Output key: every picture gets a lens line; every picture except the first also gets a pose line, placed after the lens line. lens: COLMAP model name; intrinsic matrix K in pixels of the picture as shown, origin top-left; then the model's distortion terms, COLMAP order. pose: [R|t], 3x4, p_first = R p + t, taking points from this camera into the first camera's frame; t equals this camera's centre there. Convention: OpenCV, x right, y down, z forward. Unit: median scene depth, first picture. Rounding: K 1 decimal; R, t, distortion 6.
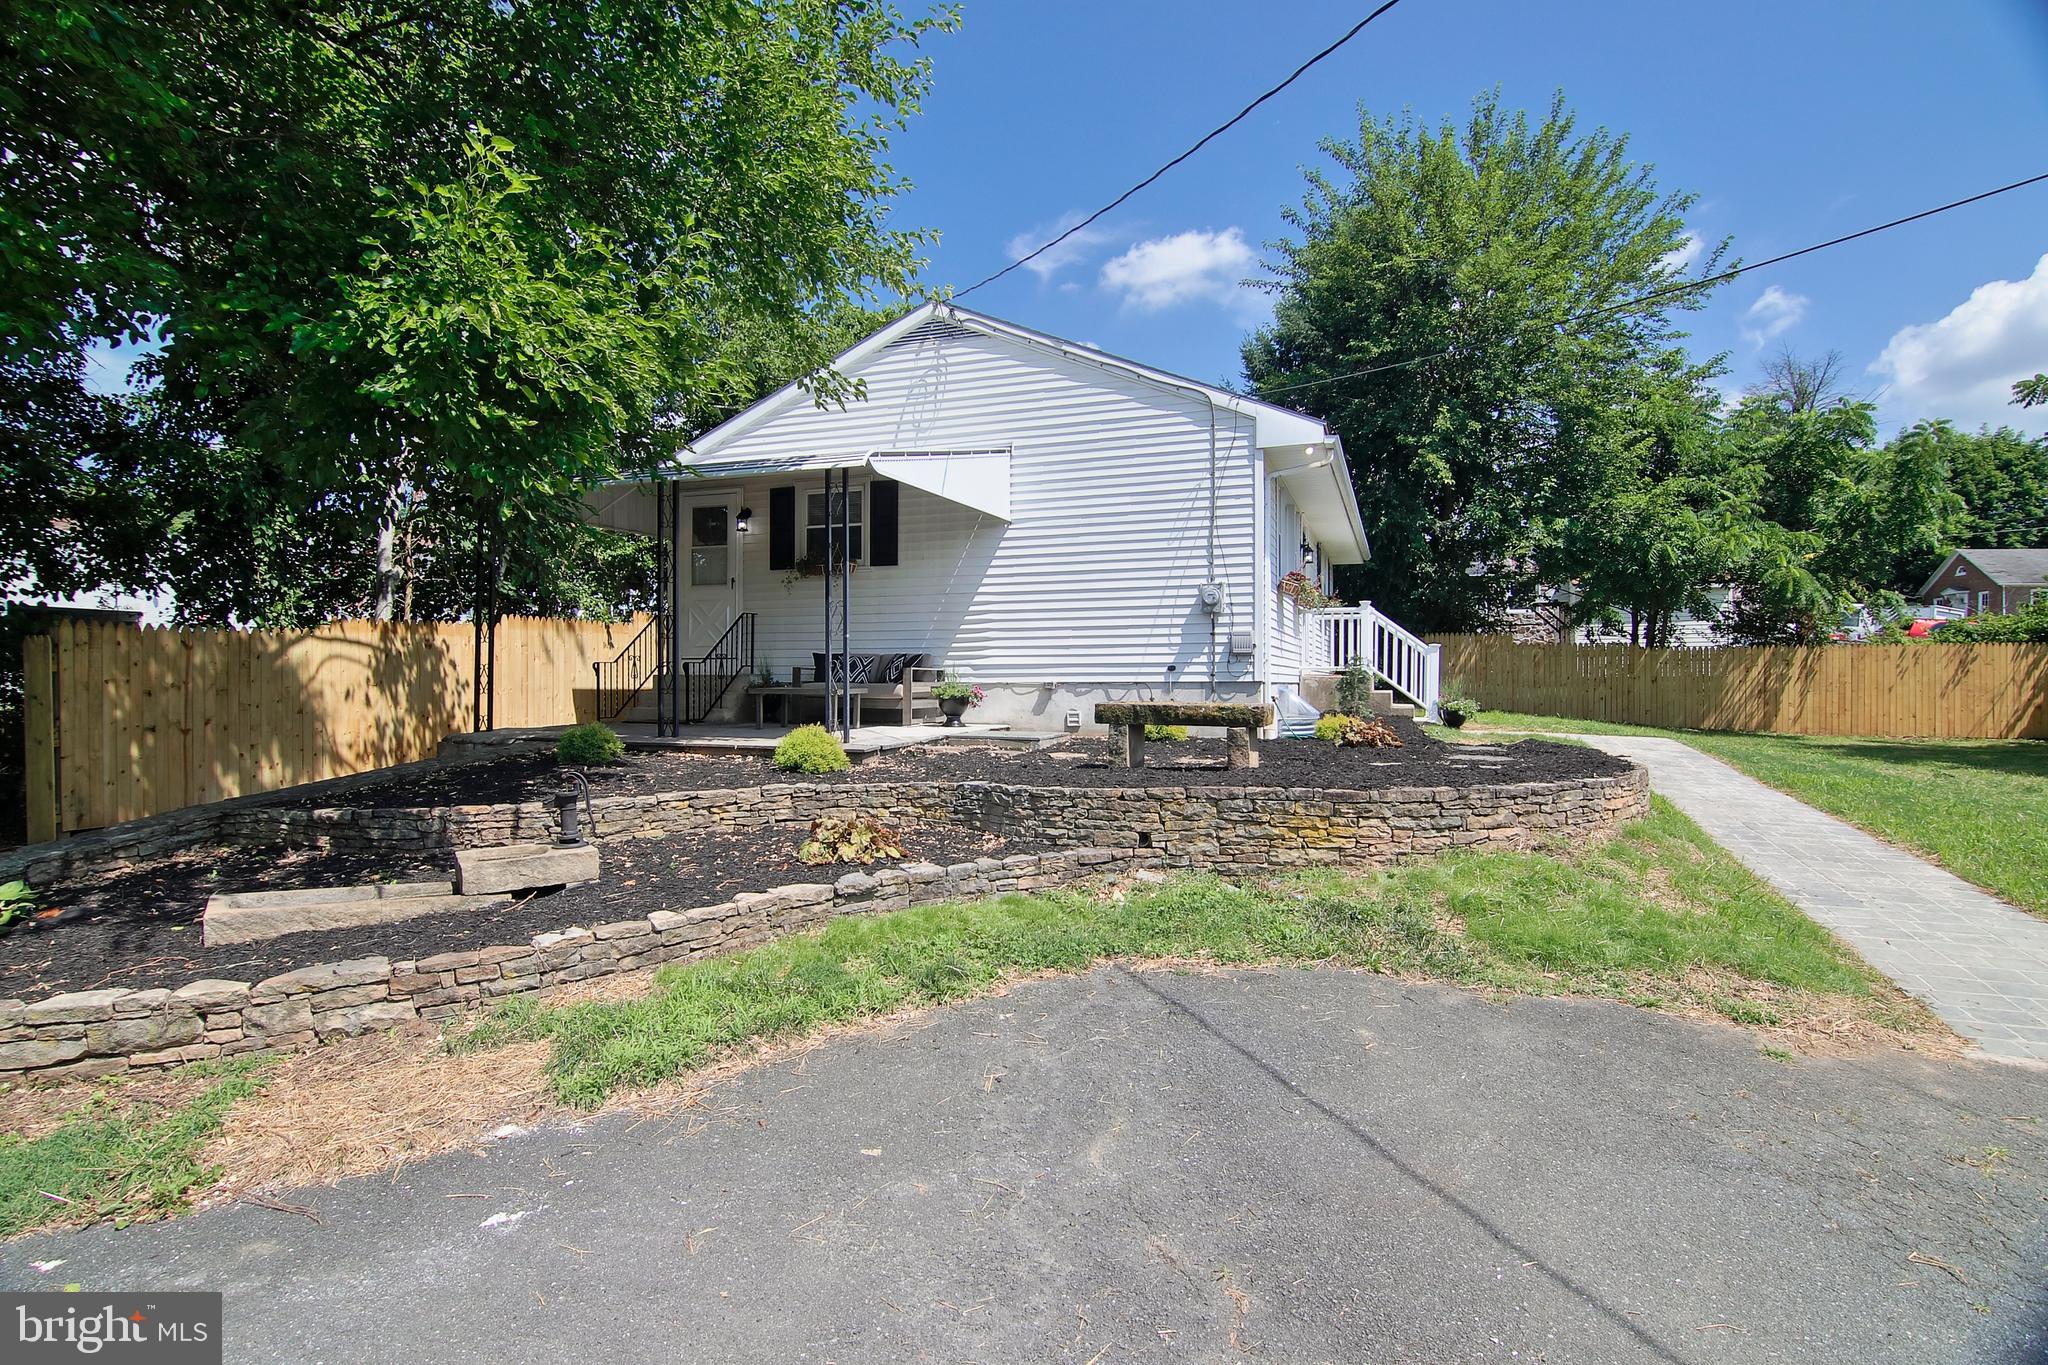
lens RADIAL K [[1032.8, 0, 1024.4], [0, 1032.8, 676.3], [0, 0, 1]] dist [-0.004438, -0.011660]
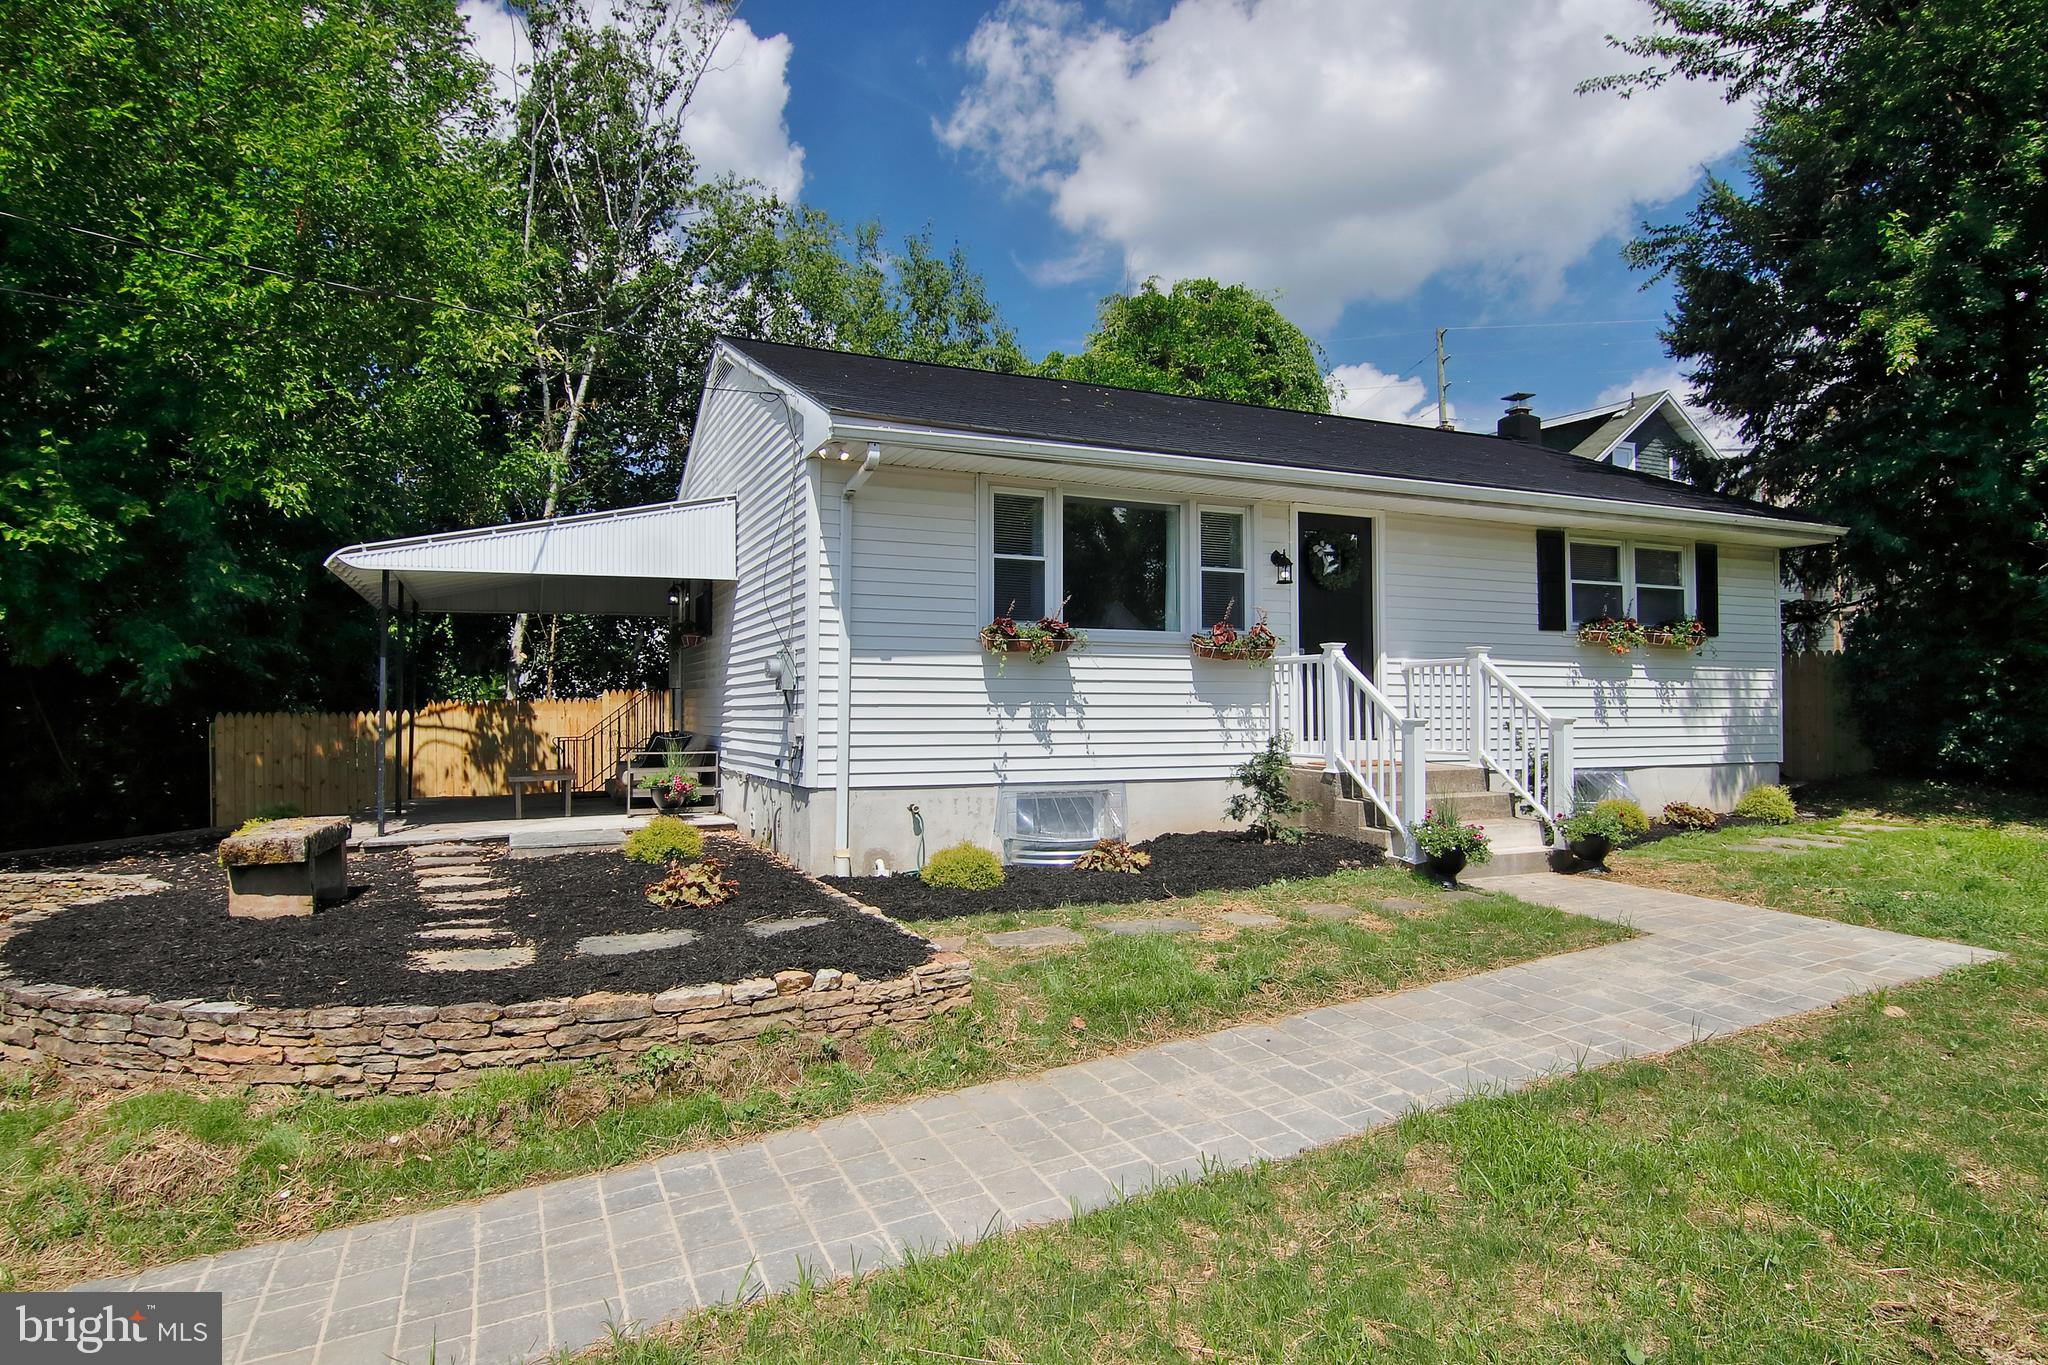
lens RADIAL K [[1142.5, 0, 1030.6], [0, 1142.5, 699.4], [0, 0, 1]] dist [-0.005701, -0.007503]
pose [[0.699756, -0.008317, -0.714333, 0.820339], [0.004378, 0.999963, -0.007354, -0.045060], [0.714368, 0.002018, 0.699767, 0.517801]]
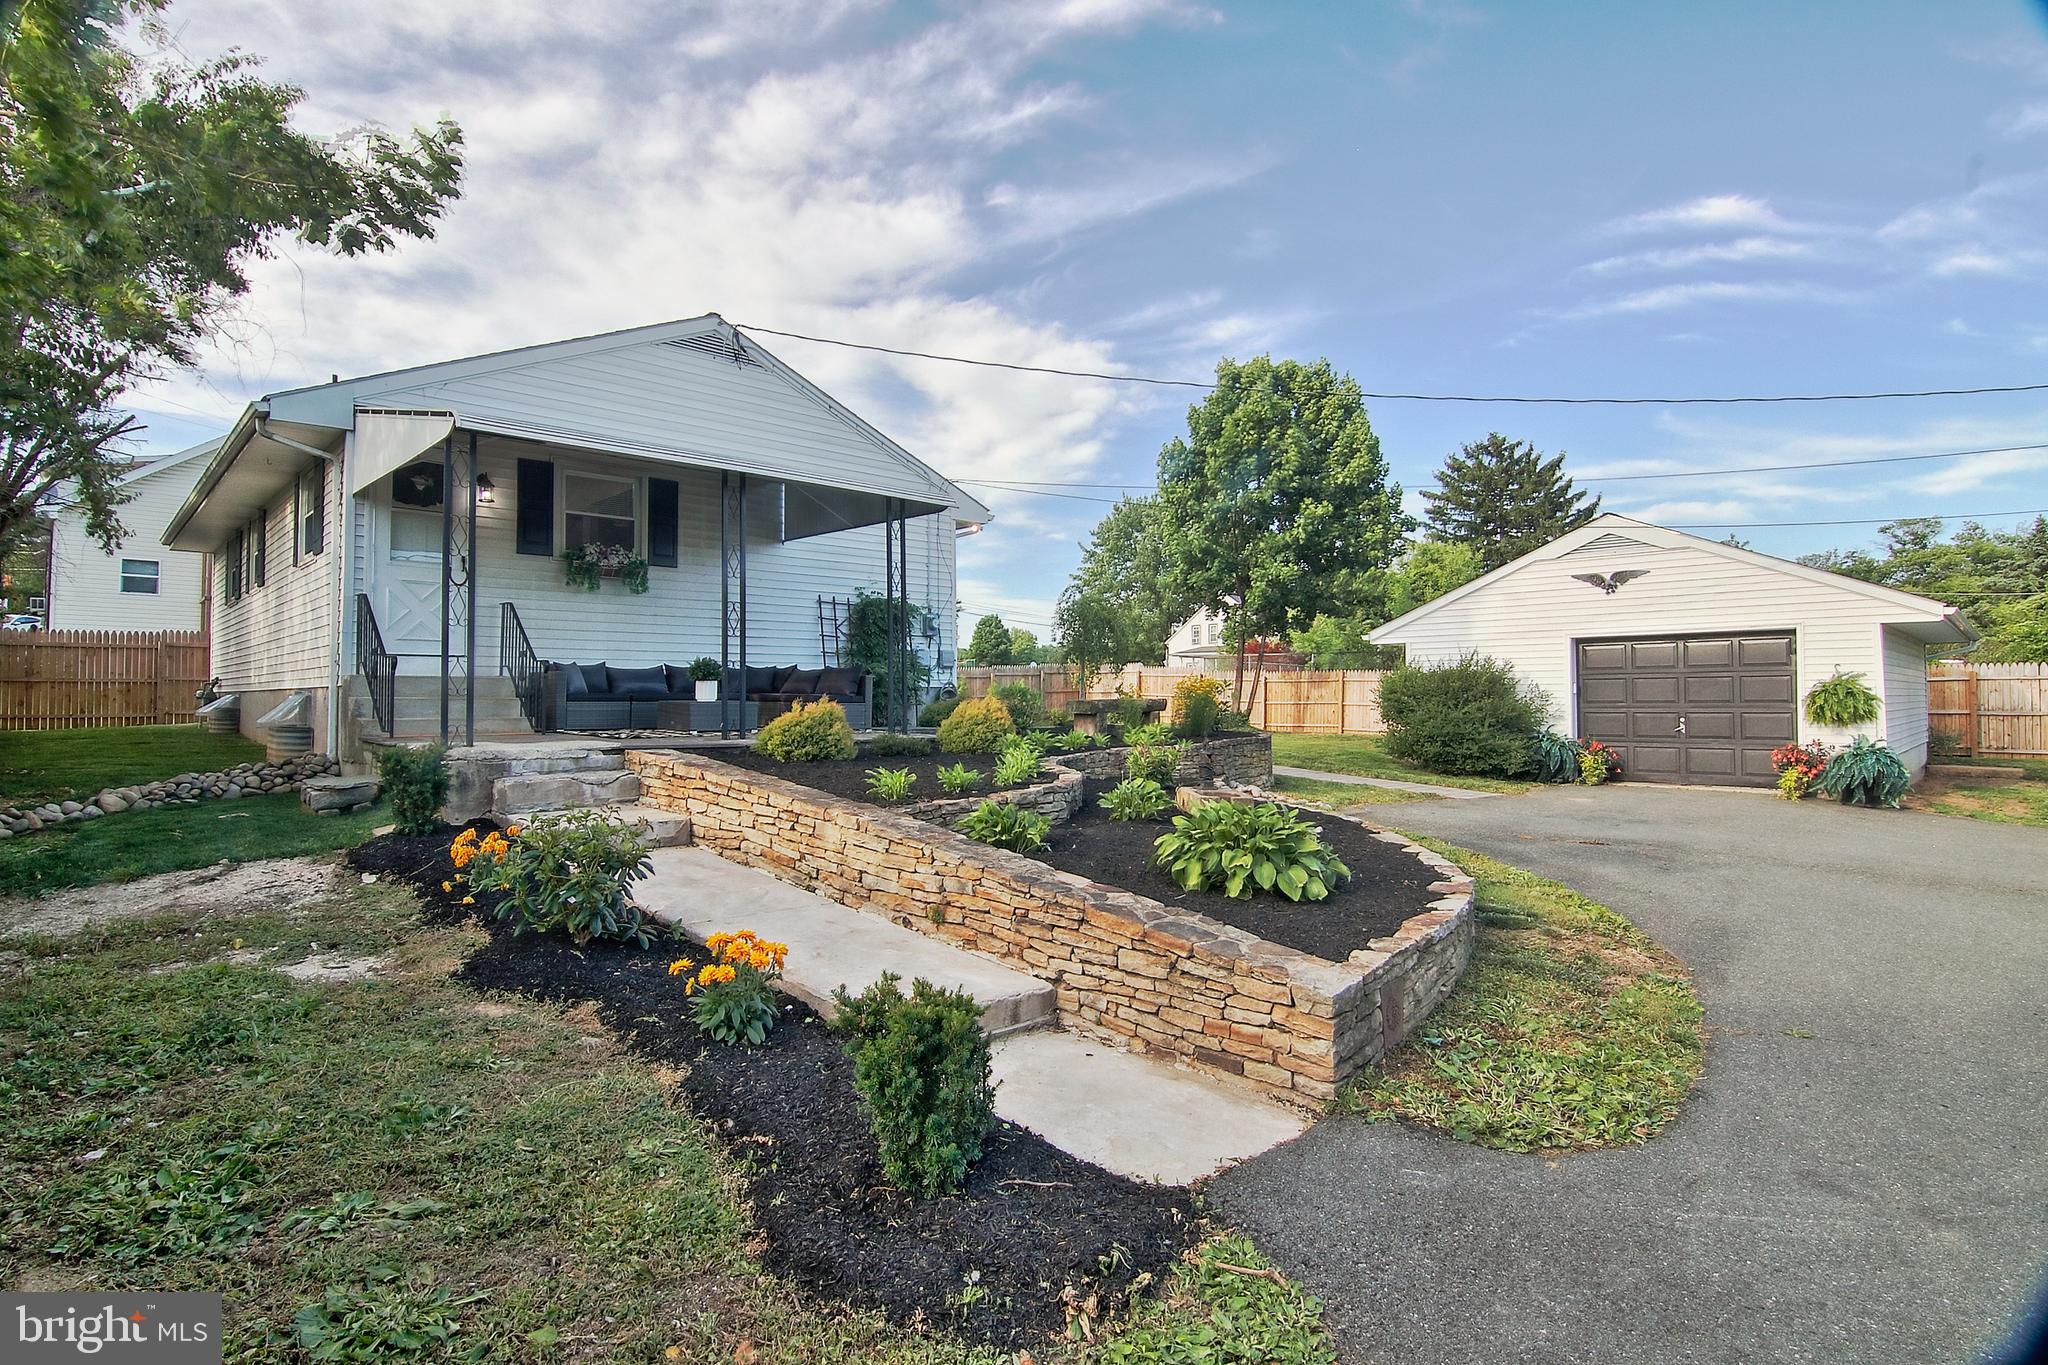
lens RADIAL K [[1032.8, 0, 1029.2], [0, 1032.8, 667.0], [0, 0, 1]] dist [-0.004438, -0.011660]
pose [[0.438179, 0.023978, 0.898568, -0.896610], [0.001014, 0.999630, -0.027169, 0.014846], [-0.898887, 0.012816, 0.437993, 0.277509]]
